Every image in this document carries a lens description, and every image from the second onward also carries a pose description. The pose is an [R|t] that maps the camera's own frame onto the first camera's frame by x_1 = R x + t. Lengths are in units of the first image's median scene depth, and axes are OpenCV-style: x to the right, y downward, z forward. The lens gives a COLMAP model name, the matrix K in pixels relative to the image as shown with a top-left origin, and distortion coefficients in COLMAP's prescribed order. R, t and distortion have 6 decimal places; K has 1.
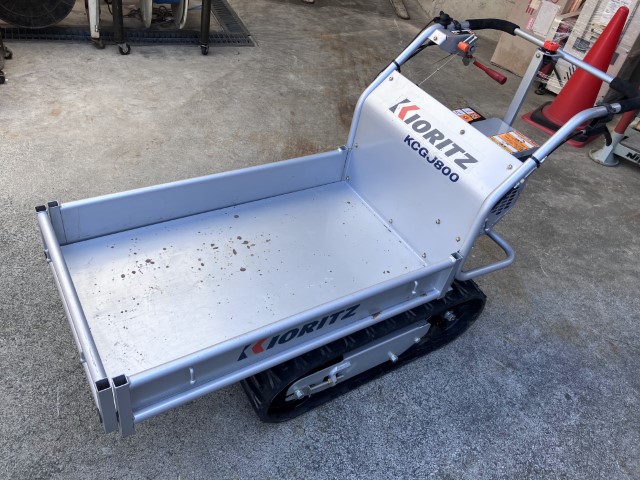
lens RADIAL K [[521.7, 0, 316.3], [0, 521.7, 240.0], [0, 0, 1]] dist [0.030333, -0.028275]
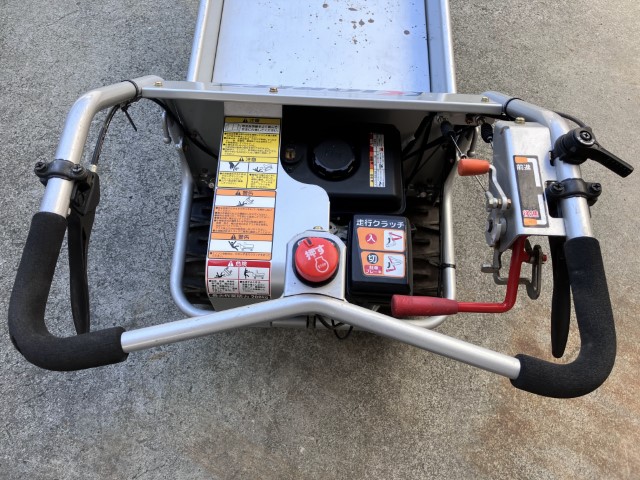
lens RADIAL K [[521.7, 0, 308.9], [0, 521.7, 235.0], [0, 0, 1]] dist [0.030333, -0.028275]
pose [[-0.549702, 0.678880, -0.486775, 0.598855], [-0.630397, 0.045218, 0.774955, -0.618779], [0.548112, 0.732856, 0.403107, 0.856809]]
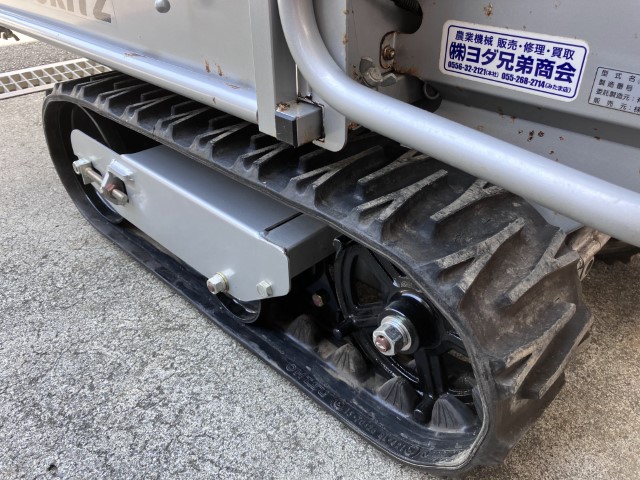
lens RADIAL K [[521.7, 0, 318.8], [0, 521.7, 236.0], [0, 0, 1]] dist [0.030333, -0.028275]
pose [[0.234688, 0.381312, -0.894161, 0.540914], [-0.610972, 0.773312, 0.169416, 0.090271], [0.756065, 0.506547, 0.414458, 0.934440]]
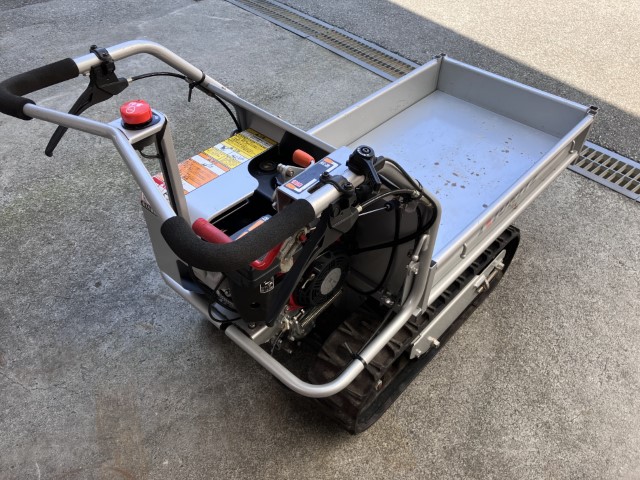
lens RADIAL K [[521.7, 0, 317.2], [0, 521.7, 238.6], [0, 0, 1]] dist [0.030333, -0.028275]
pose [[-0.945165, 0.058026, -0.321397, 0.452137], [-0.313250, 0.117346, 0.942393, -0.863530], [0.092398, 0.991394, -0.092735, 1.177417]]
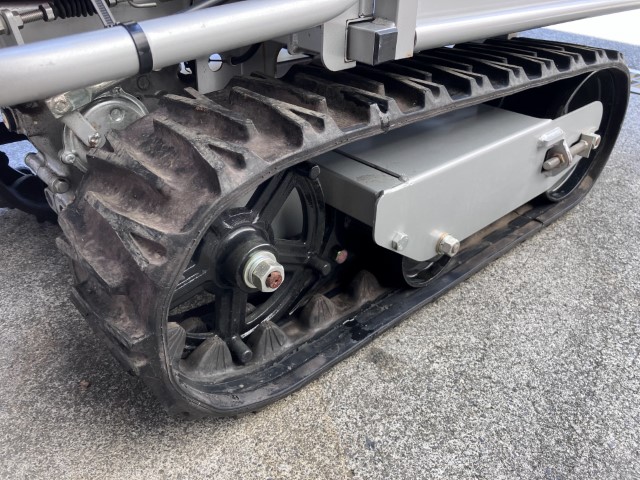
lens RADIAL K [[521.7, 0, 313.0], [0, 521.7, 239.5], [0, 0, 1]] dist [0.030333, -0.028275]
pose [[-0.967118, -0.060195, -0.247103, 0.151752], [-0.253778, 0.292334, 0.922029, -0.352218], [0.016735, 0.954420, -0.297998, 1.410660]]
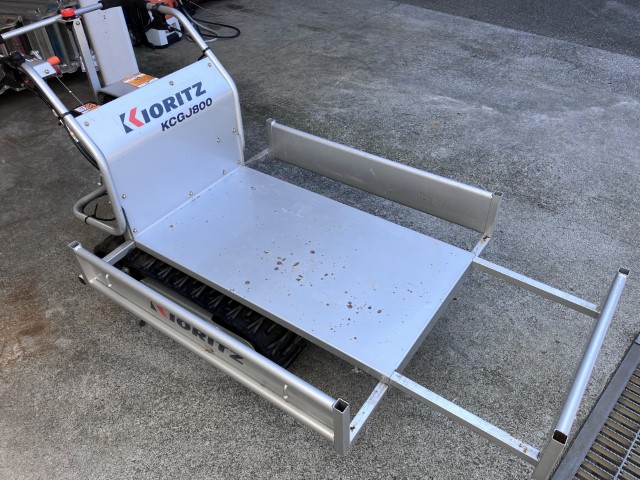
lens RADIAL K [[521.7, 0, 317.1], [0, 521.7, 237.0], [0, 0, 1]] dist [0.030333, -0.028275]
pose [[-0.393847, -0.697568, 0.598568, -0.751681], [0.583803, 0.313148, 0.749074, -0.744955], [-0.709971, 0.644466, 0.283910, 0.620183]]
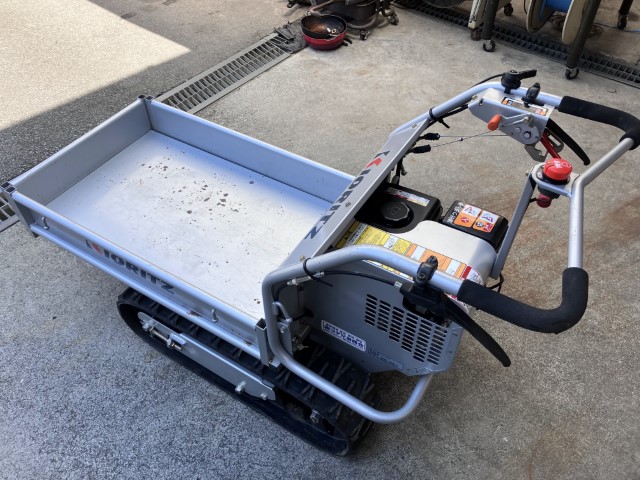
lens RADIAL K [[521.7, 0, 310.0], [0, 521.7, 241.8], [0, 0, 1]] dist [0.030333, -0.028275]
pose [[0.431291, 0.531325, -0.729165, 0.785540], [-0.527276, 0.804249, 0.274160, -0.320883], [0.732098, 0.266229, 0.627021, 0.473762]]
